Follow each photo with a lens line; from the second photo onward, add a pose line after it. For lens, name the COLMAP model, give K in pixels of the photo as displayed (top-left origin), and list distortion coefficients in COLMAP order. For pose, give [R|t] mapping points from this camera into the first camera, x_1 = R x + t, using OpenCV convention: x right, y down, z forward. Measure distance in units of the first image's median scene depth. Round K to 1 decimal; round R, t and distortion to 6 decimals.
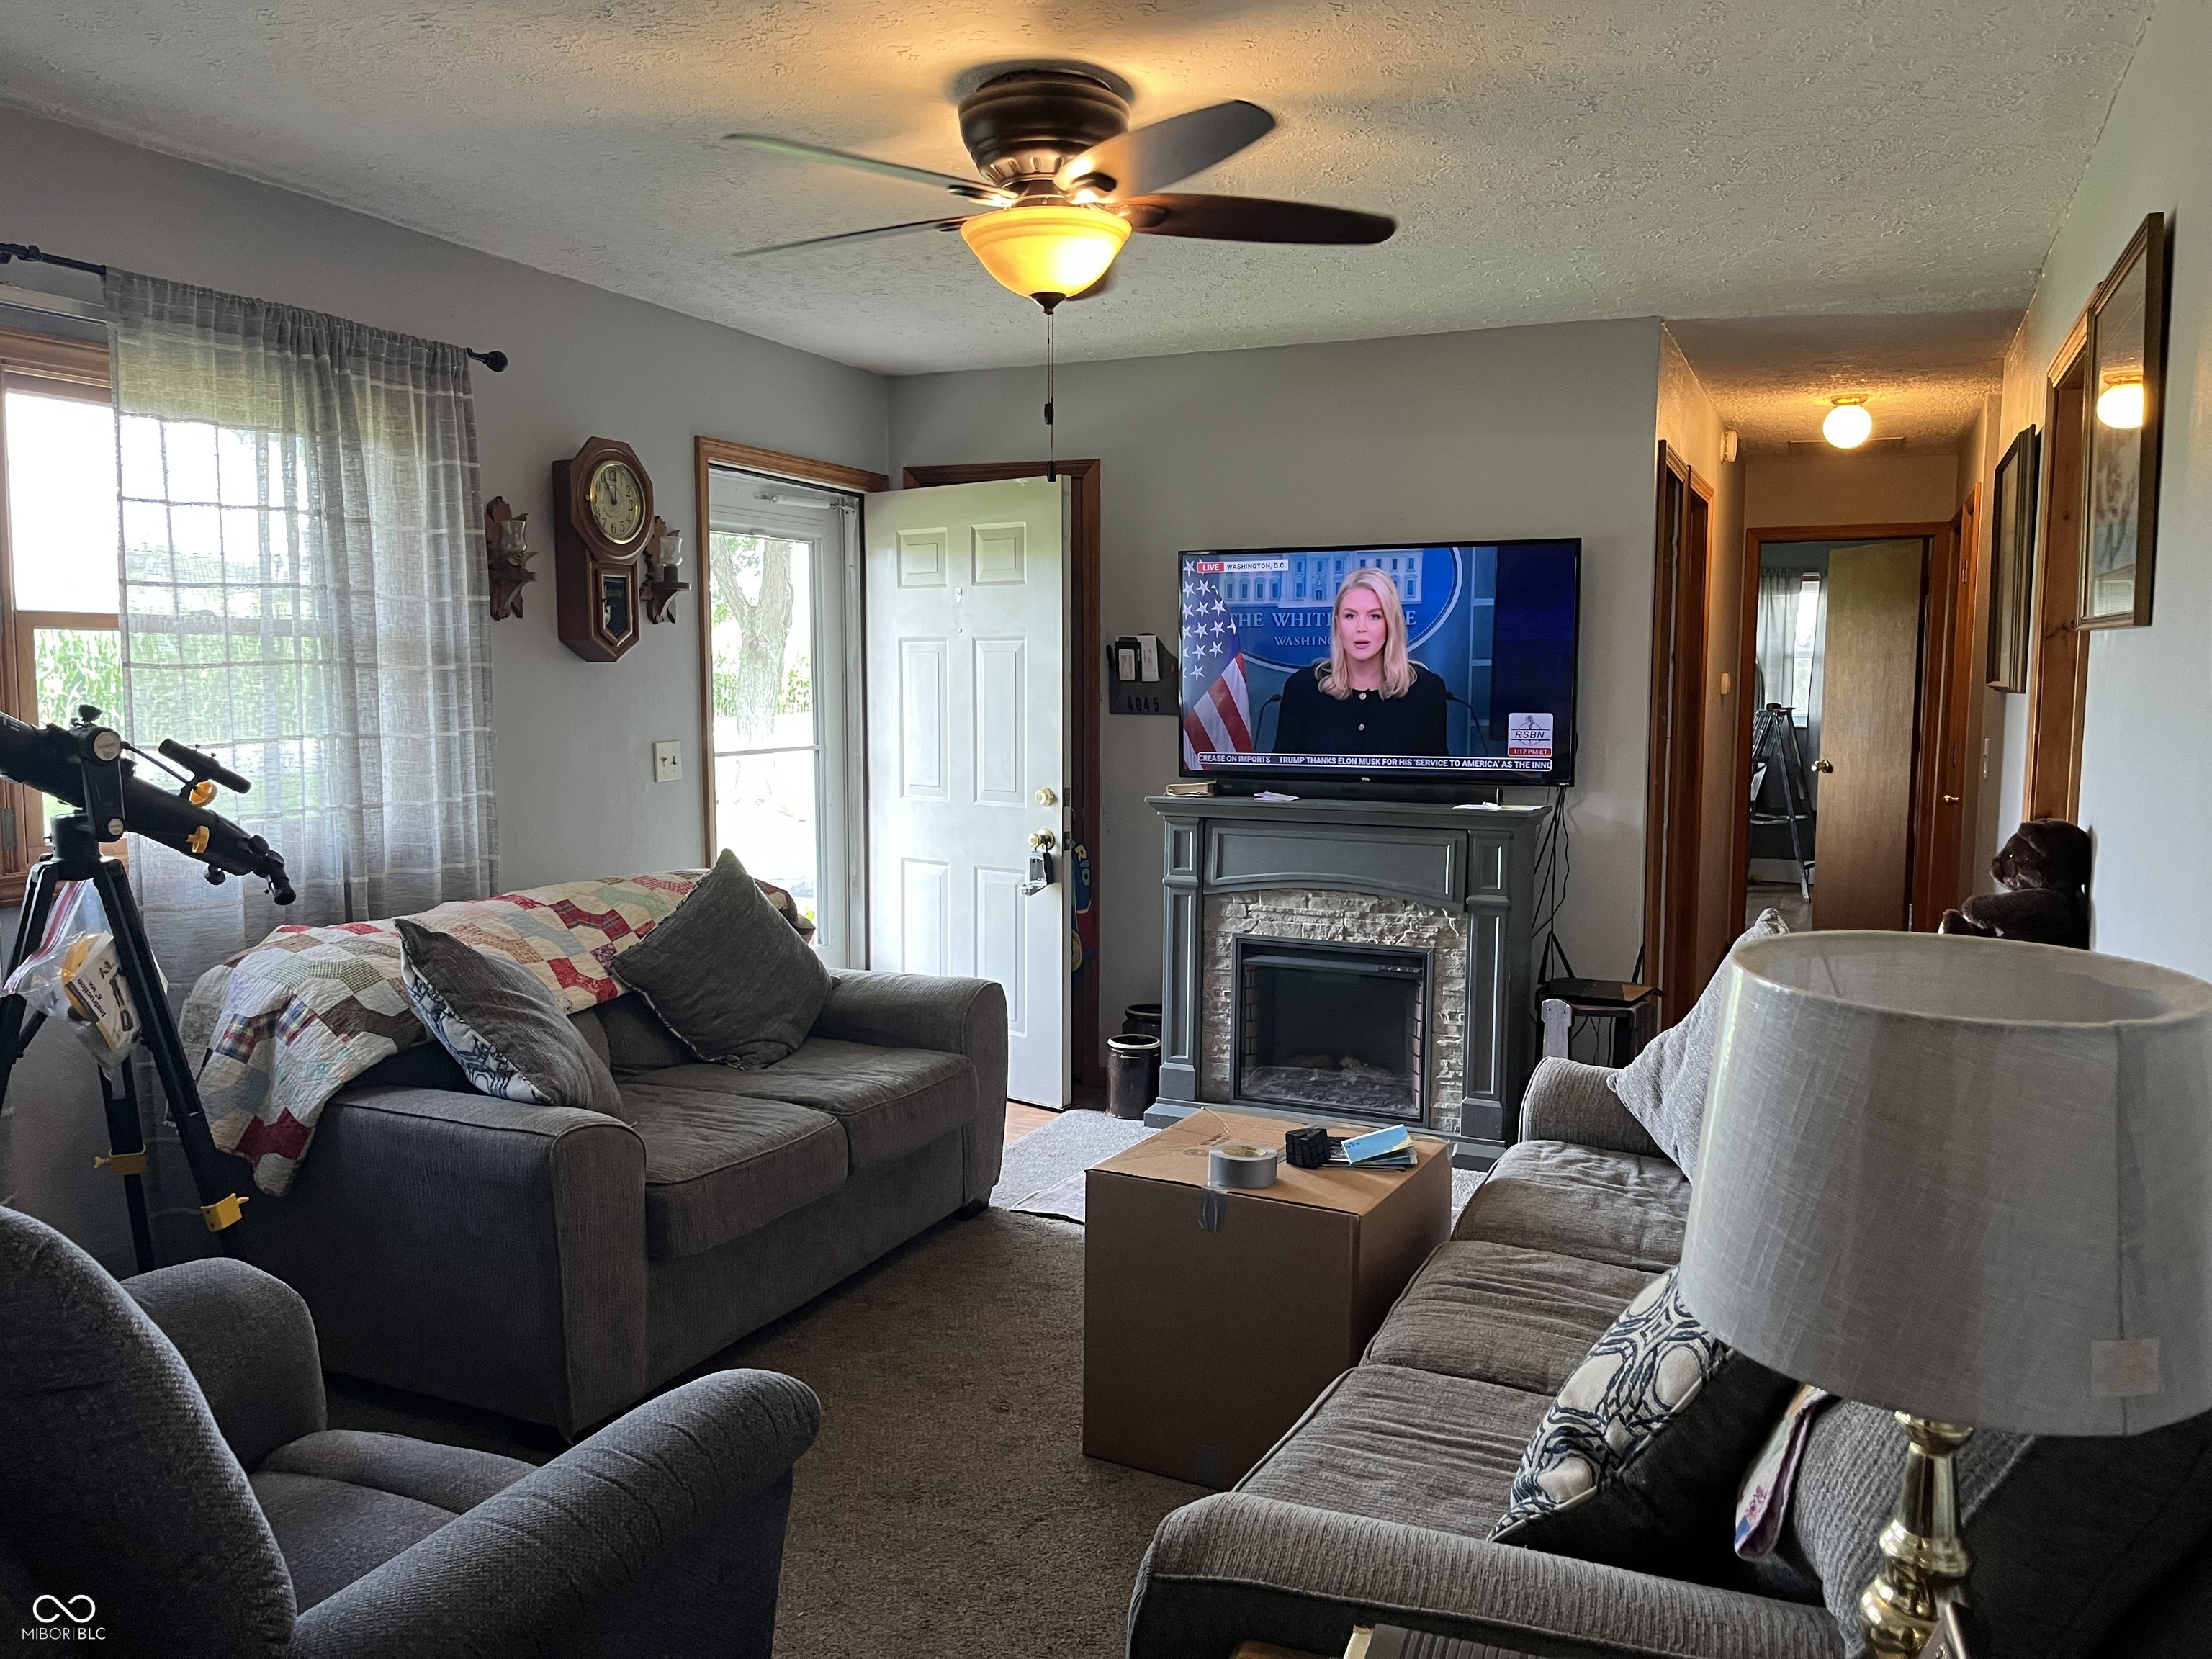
lens RADIAL K [[1674.9, 0, 1106.0], [0, 1674.9, 829.5], [0, 0, 1]] dist [0.028678, 0.000240]
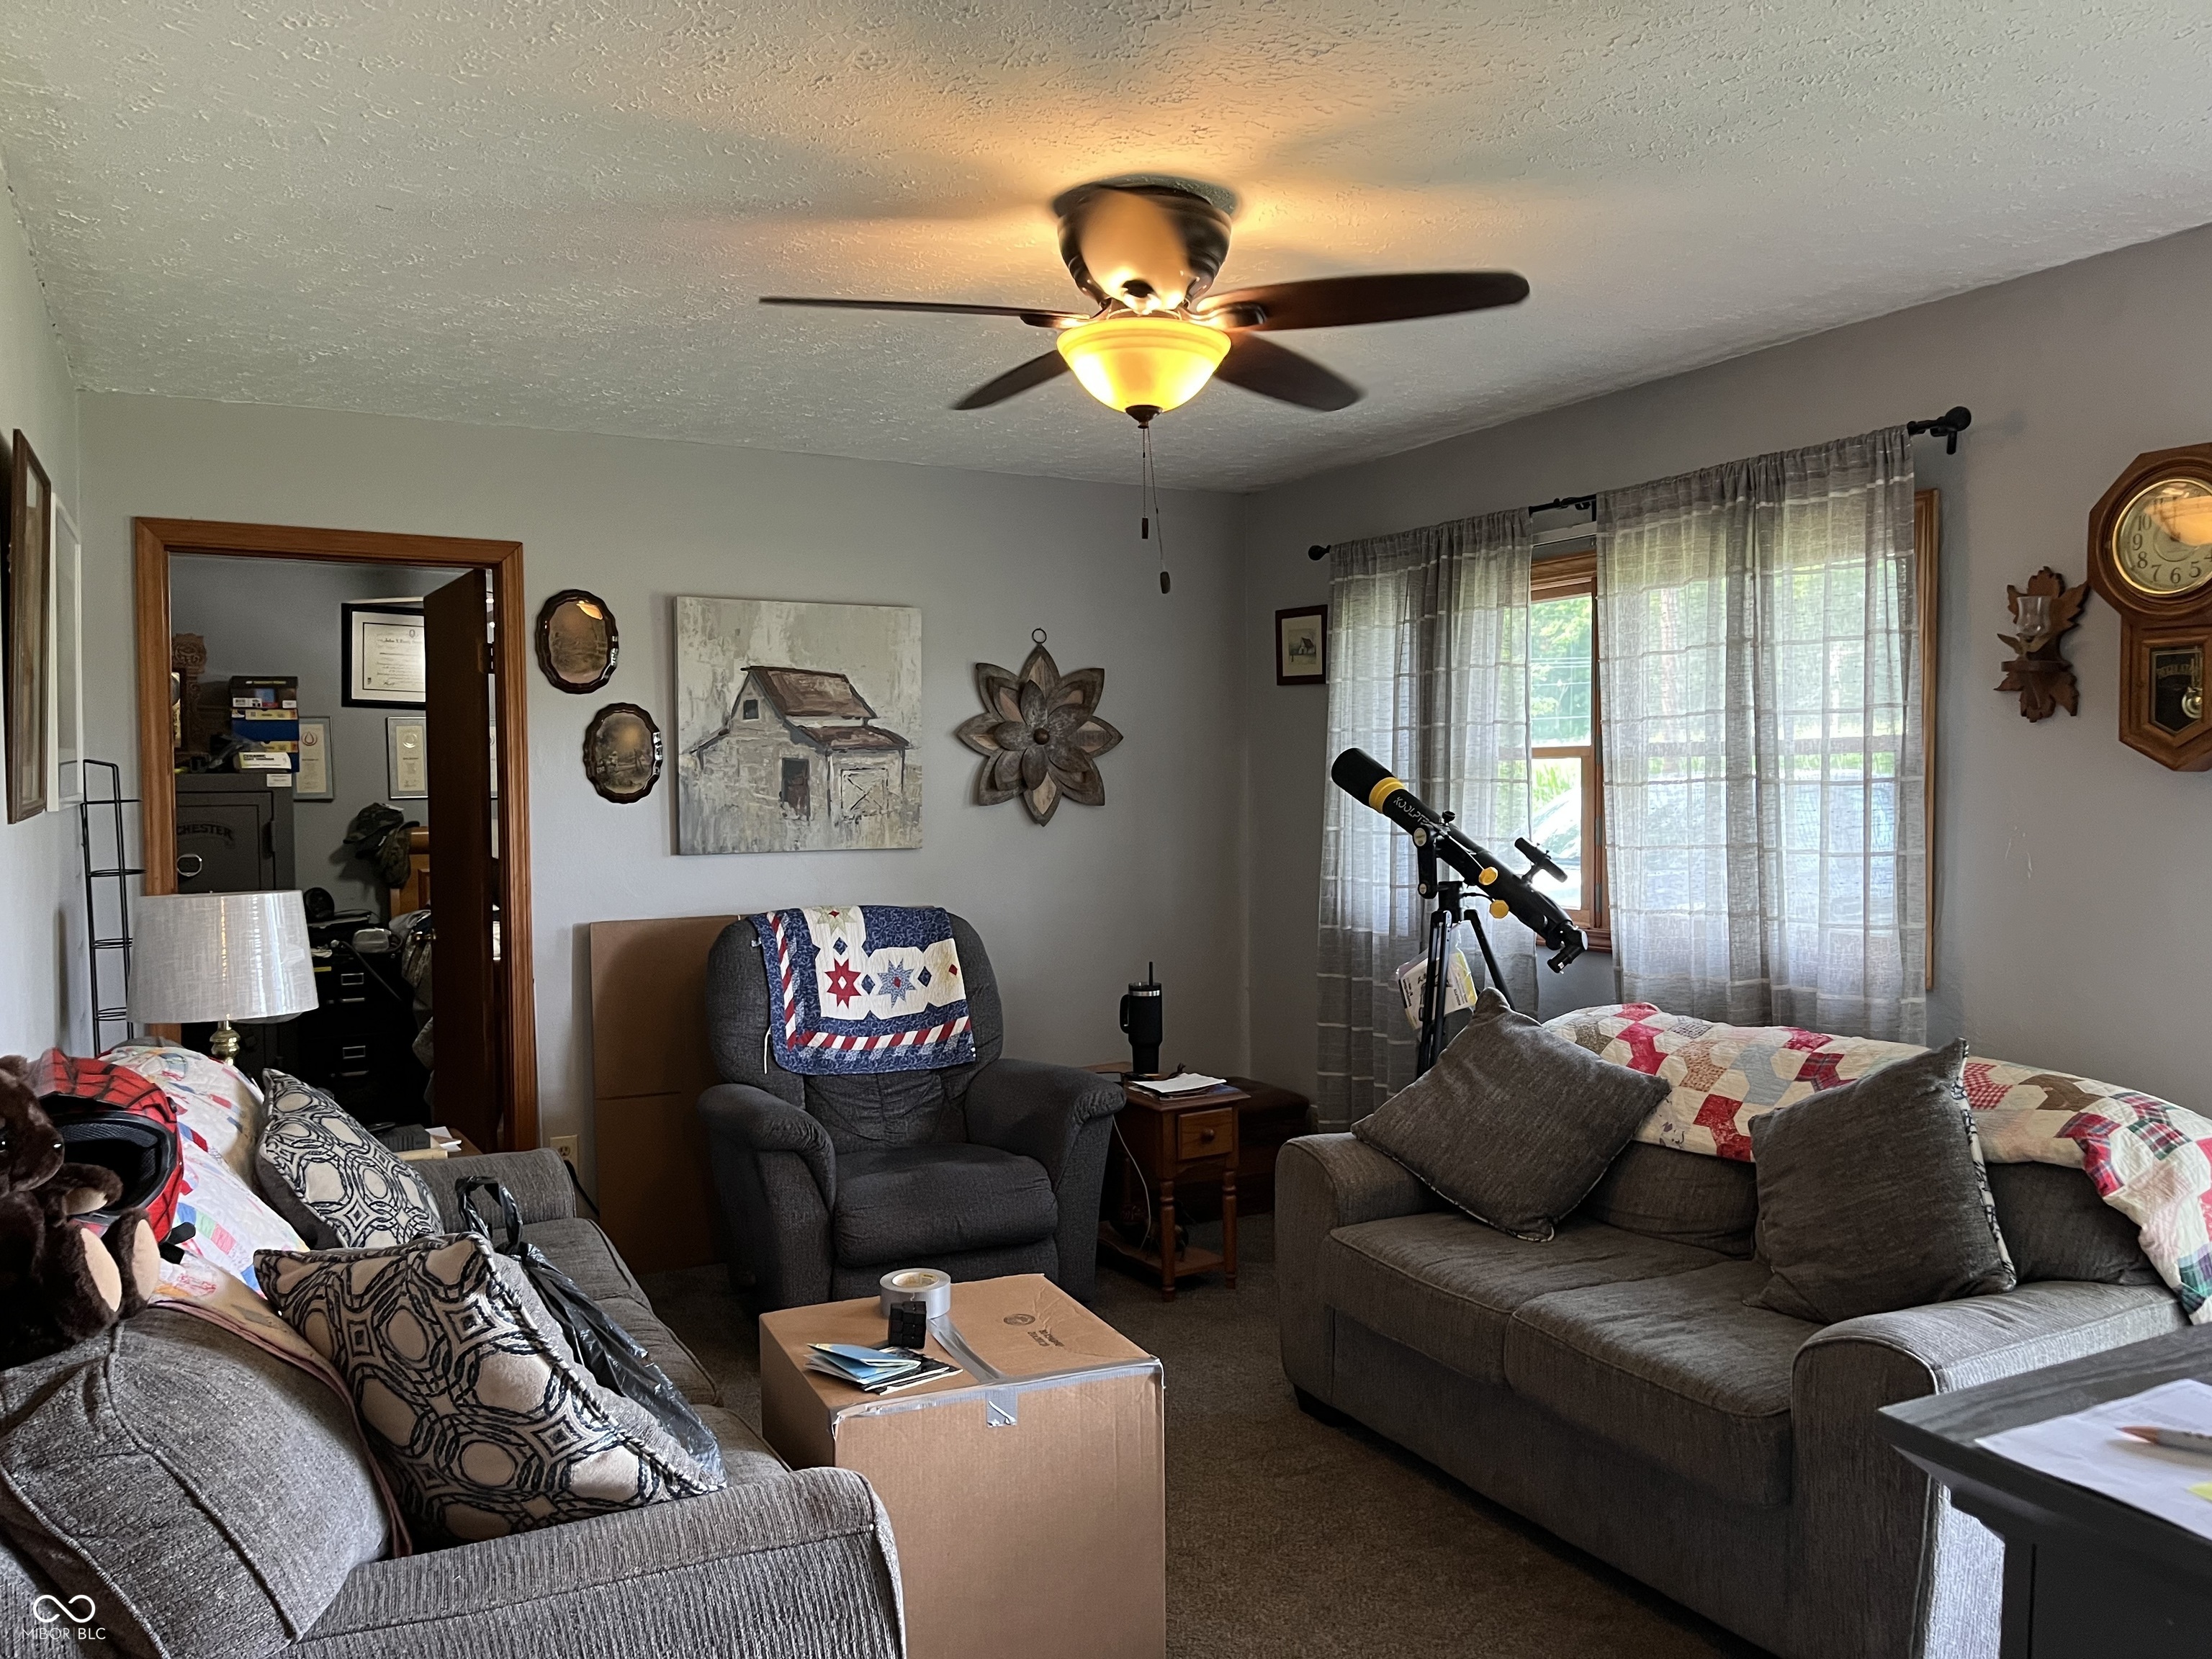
lens RADIAL K [[1674.9, 0, 1106.0], [0, 1674.9, 829.5], [0, 0, 1]] dist [0.028678, 0.000240]
pose [[-0.617820, 0.022905, -0.785986, 0.663172], [-0.067557, 0.994333, 0.082080, -0.134375], [0.783412, 0.103810, -0.612772, 1.410846]]
